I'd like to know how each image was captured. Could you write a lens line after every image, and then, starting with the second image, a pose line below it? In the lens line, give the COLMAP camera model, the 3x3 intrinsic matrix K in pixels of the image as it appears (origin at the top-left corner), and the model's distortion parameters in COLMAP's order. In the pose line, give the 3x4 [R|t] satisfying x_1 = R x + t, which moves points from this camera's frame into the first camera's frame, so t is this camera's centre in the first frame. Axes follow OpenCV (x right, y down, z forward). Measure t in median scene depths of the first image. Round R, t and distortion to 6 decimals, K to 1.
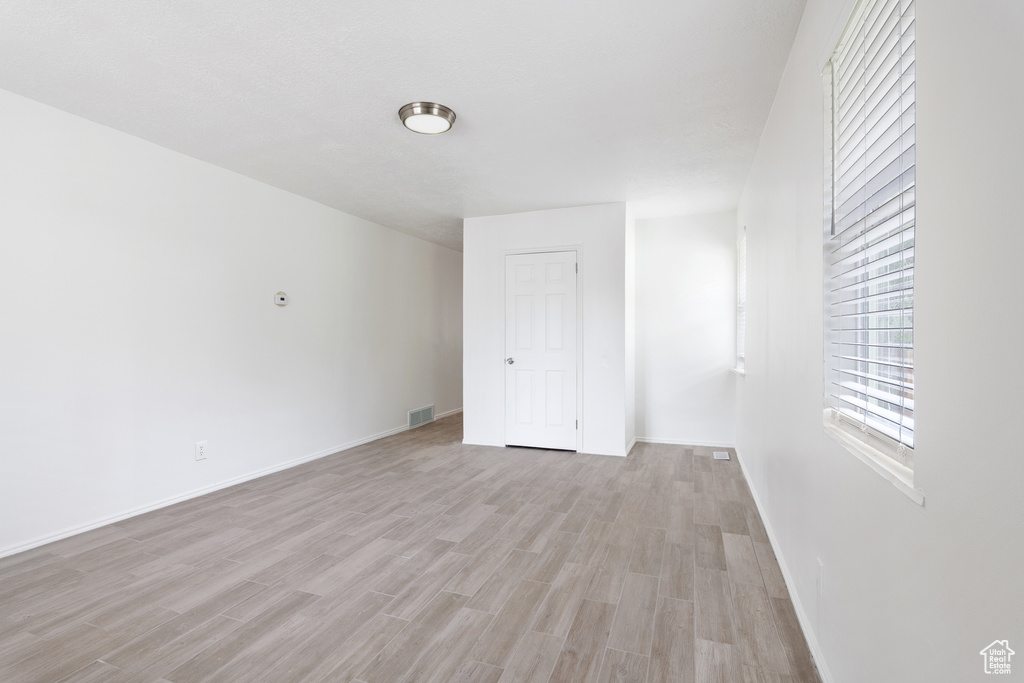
lens RADIAL K [[473.5, 0, 511.4], [0, 473.5, 348.4], [0, 0, 1]] dist [-0.015292, 0.000448]
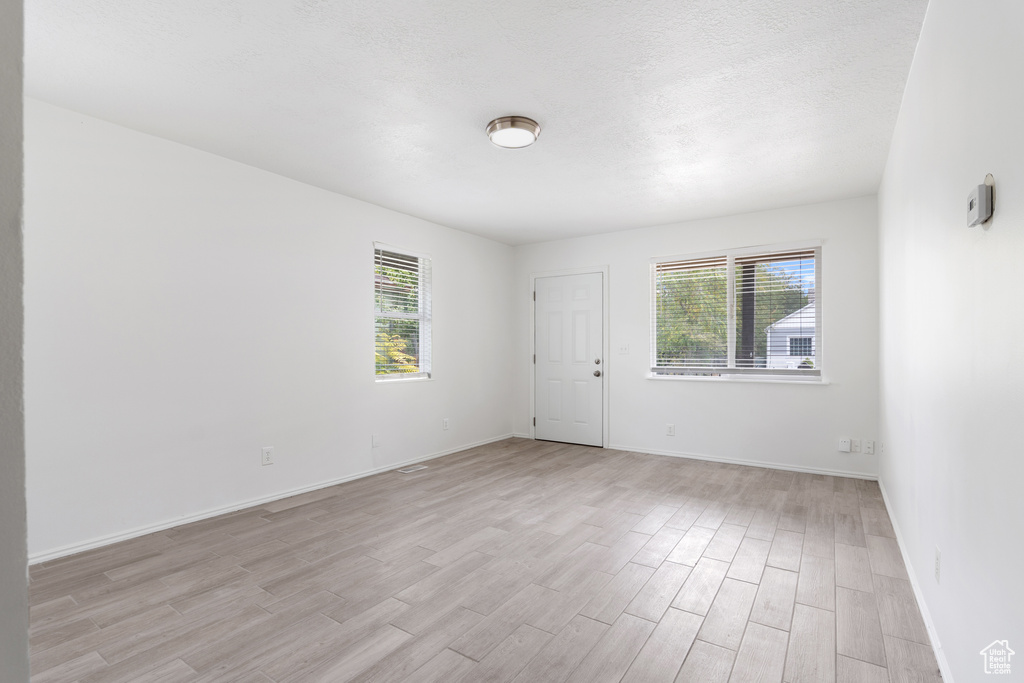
lens RADIAL K [[478.2, 0, 514.5], [0, 478.2, 352.6], [0, 0, 1]] dist [-0.000959, 0.000234]
pose [[-0.973250, 0.004337, 0.229706, -0.407123], [0.010051, 0.999668, 0.023713, -0.033166], [-0.229527, 0.025387, -0.972971, 1.954861]]
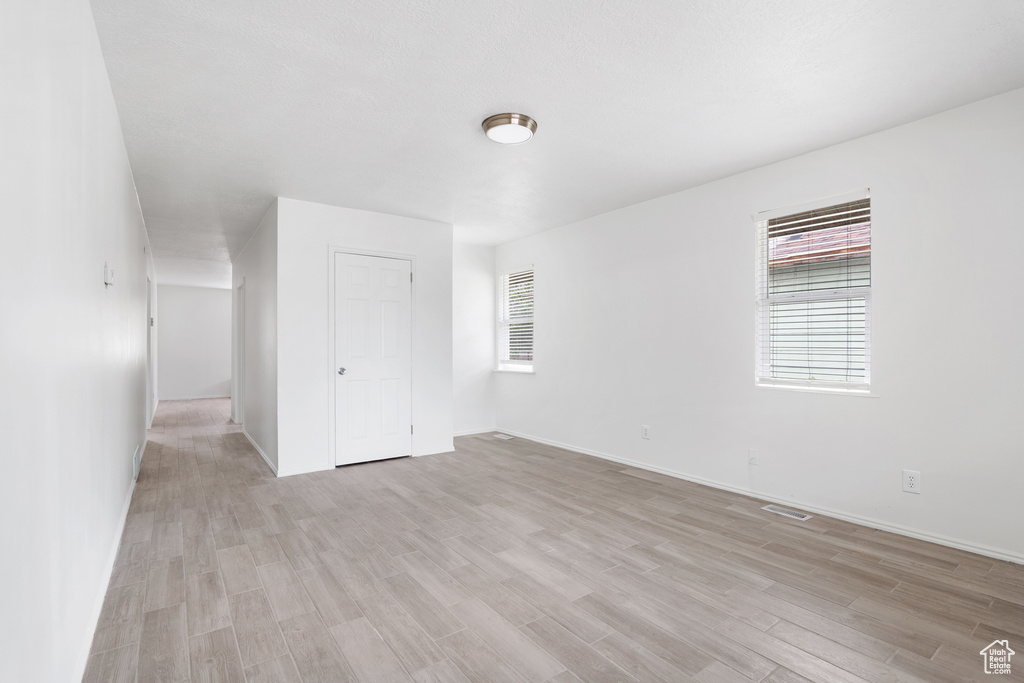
lens RADIAL K [[473.5, 0, 511.4], [0, 473.5, 348.4], [0, 0, 1]] dist [-0.015292, 0.000448]
pose [[0.549387, 0.000854, 0.835568, -1.007205], [0.016550, 0.999792, -0.011904, -0.000343], [-0.835404, 0.020369, 0.549259, 0.418654]]
